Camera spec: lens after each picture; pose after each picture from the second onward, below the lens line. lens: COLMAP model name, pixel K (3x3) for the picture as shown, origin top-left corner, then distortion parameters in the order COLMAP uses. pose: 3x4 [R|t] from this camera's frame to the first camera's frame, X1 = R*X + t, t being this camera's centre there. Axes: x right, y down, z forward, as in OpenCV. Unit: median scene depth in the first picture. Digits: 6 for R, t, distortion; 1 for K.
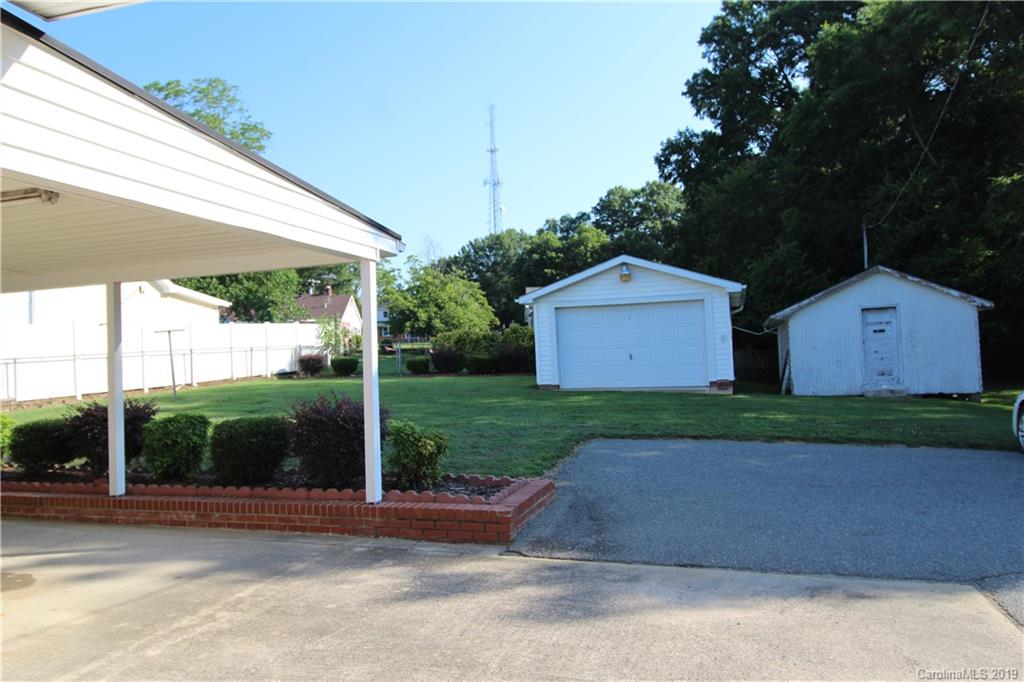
lens RADIAL K [[726.3, 0, 512.0], [0, 726.3, 341.0], [0, 0, 1]] dist [-0.120512, -0.000330]
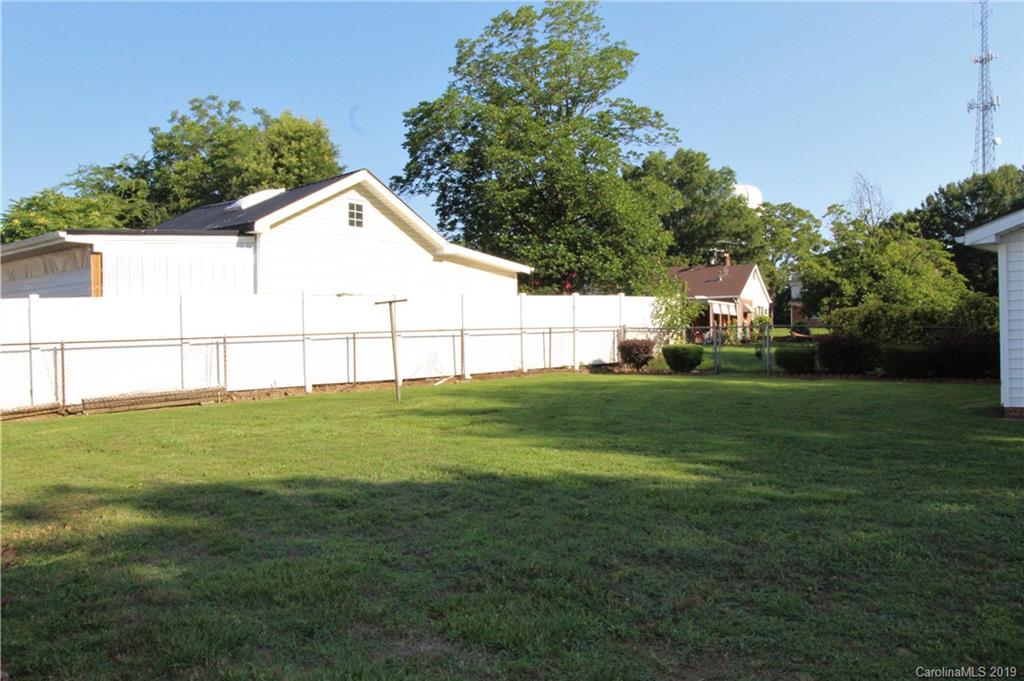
lens RADIAL K [[785.5, 0, 511.6], [0, 785.5, 361.2], [0, 0, 1]] dist [0.010747, -0.037862]
pose [[0.839666, 0.033650, -0.542060, 0.023298], [-0.009563, 0.998840, 0.047192, 0.003386], [0.543019, -0.034442, 0.839014, 0.194455]]
